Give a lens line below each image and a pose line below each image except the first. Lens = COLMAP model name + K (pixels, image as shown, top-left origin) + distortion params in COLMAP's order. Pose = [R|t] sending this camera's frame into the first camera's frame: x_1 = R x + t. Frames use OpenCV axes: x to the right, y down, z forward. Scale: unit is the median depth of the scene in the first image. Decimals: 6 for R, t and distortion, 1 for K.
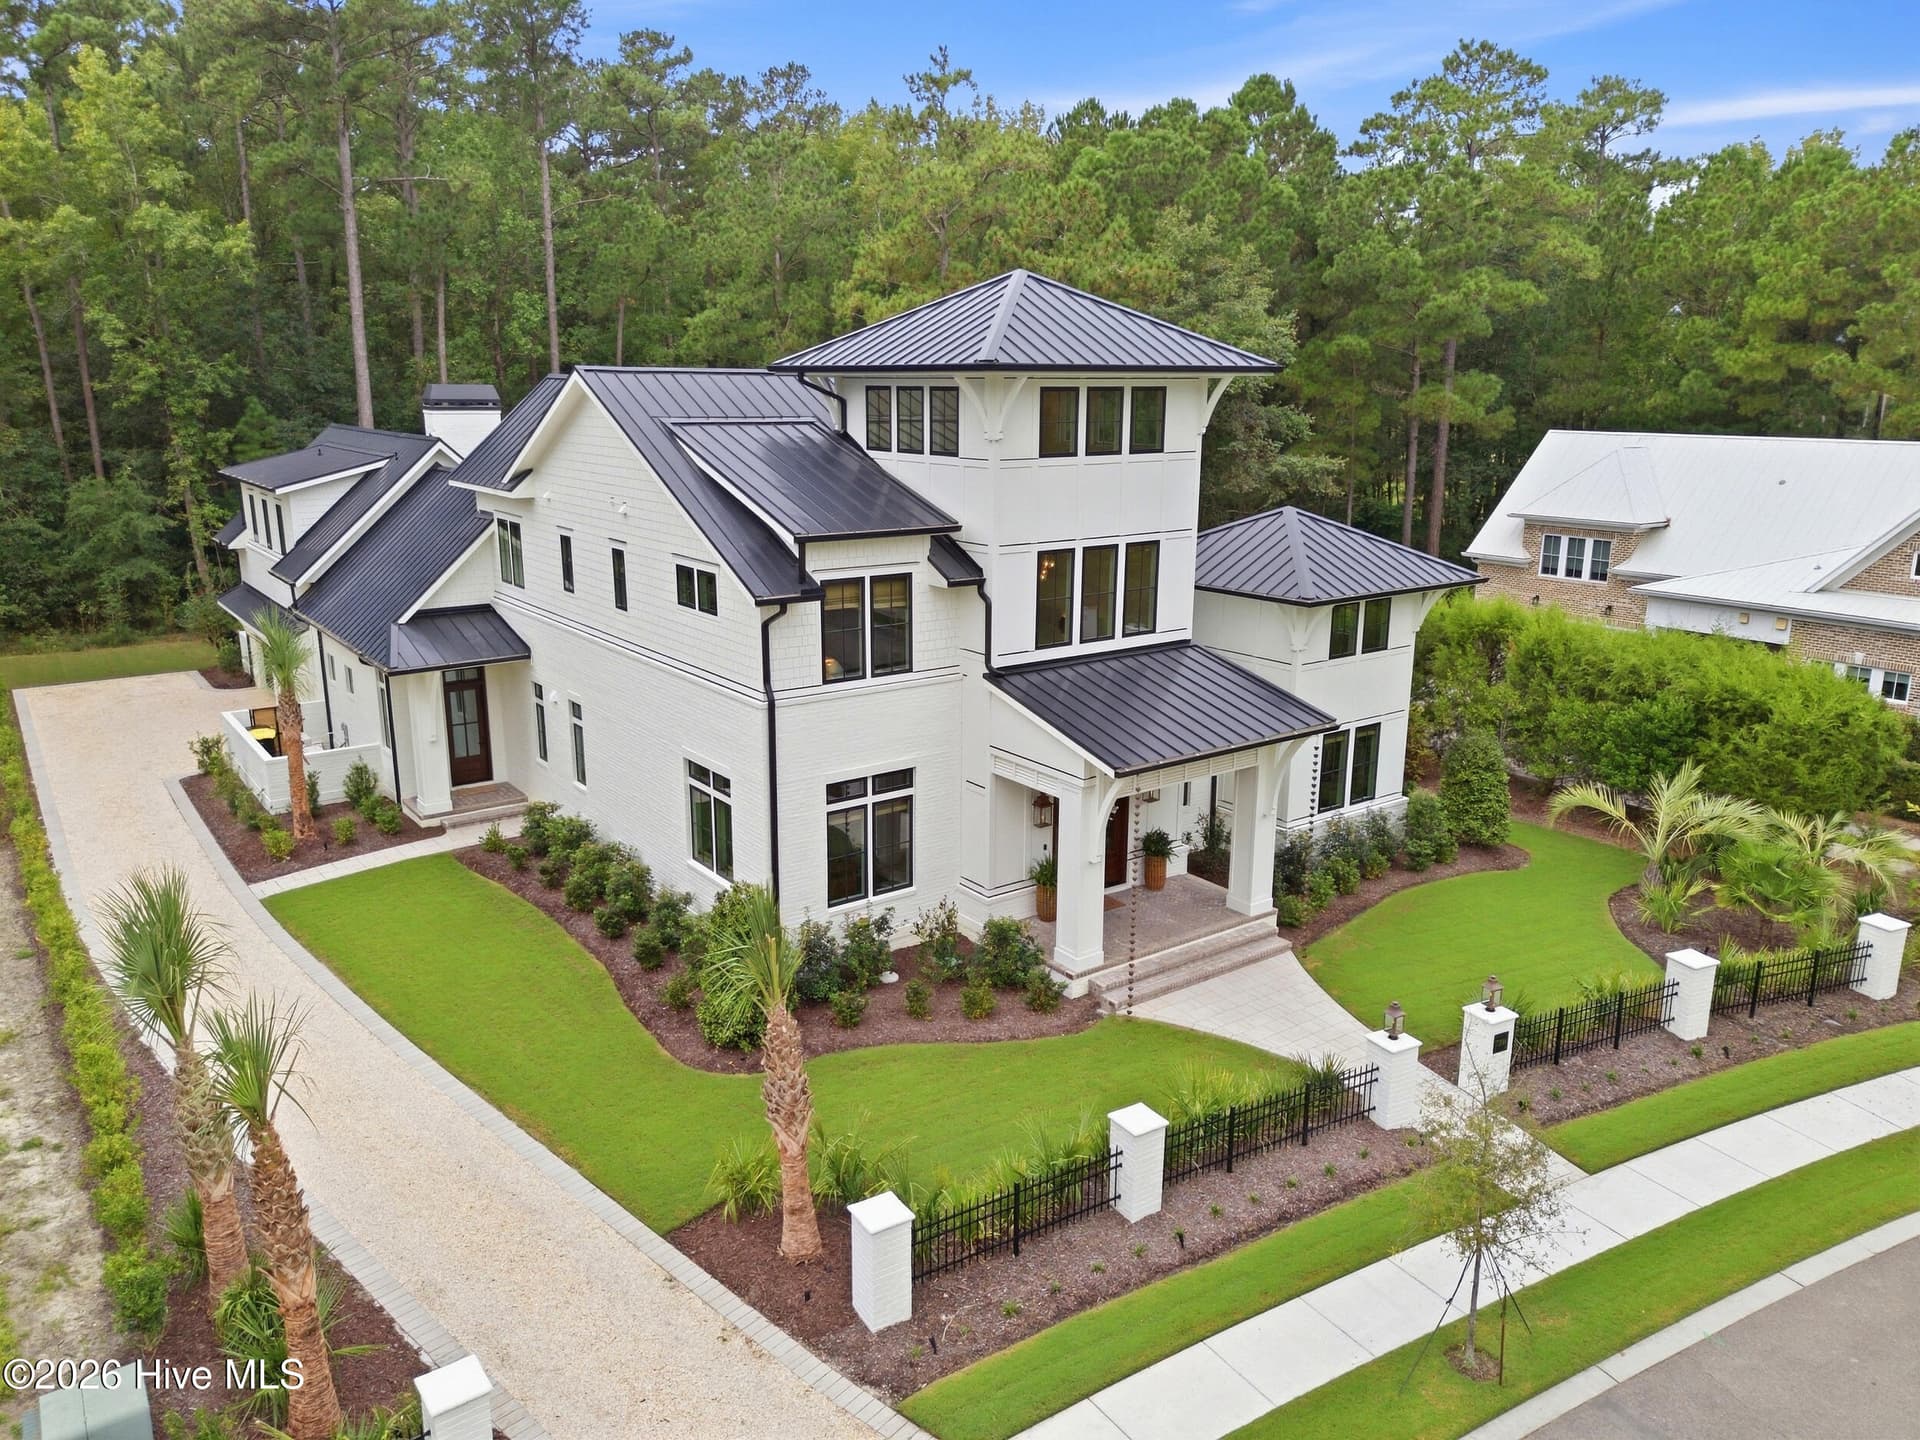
lens RADIAL K [[1403.1, 0, 963.6], [0, 1403.1, 720.3], [0, 0, 1]] dist [0.051676, -0.016351]
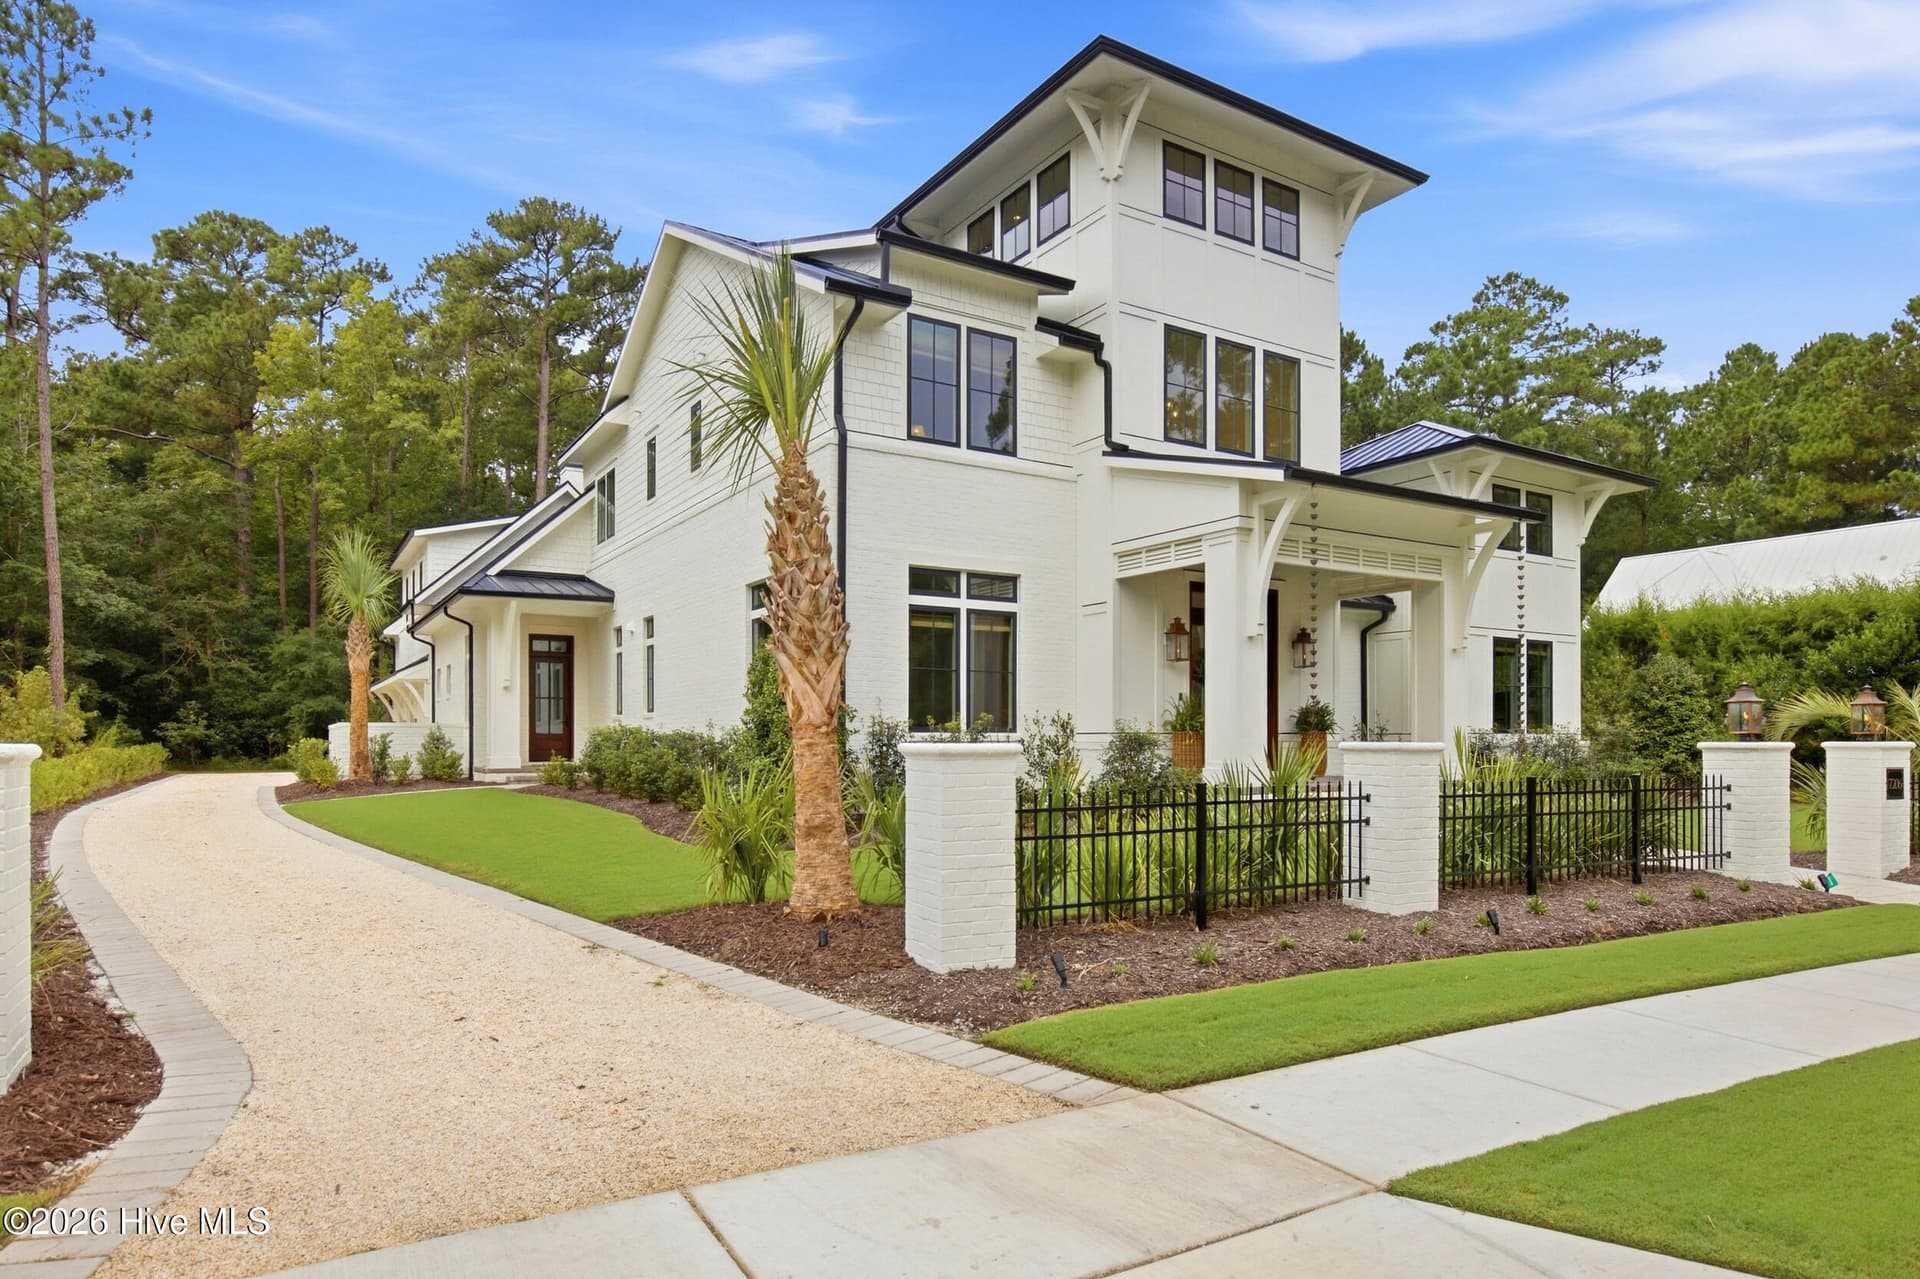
lens RADIAL K [[1157.1, 0, 974.1], [0, 1157.1, 719.3], [0, 0, 1]] dist [-0.000319, 0.002927]
pose [[0.997664, -0.000470, -0.068312, -0.014811], [-0.016429, 0.968978, -0.246600, 0.283684], [0.066309, 0.247146, 0.966707, 0.363598]]
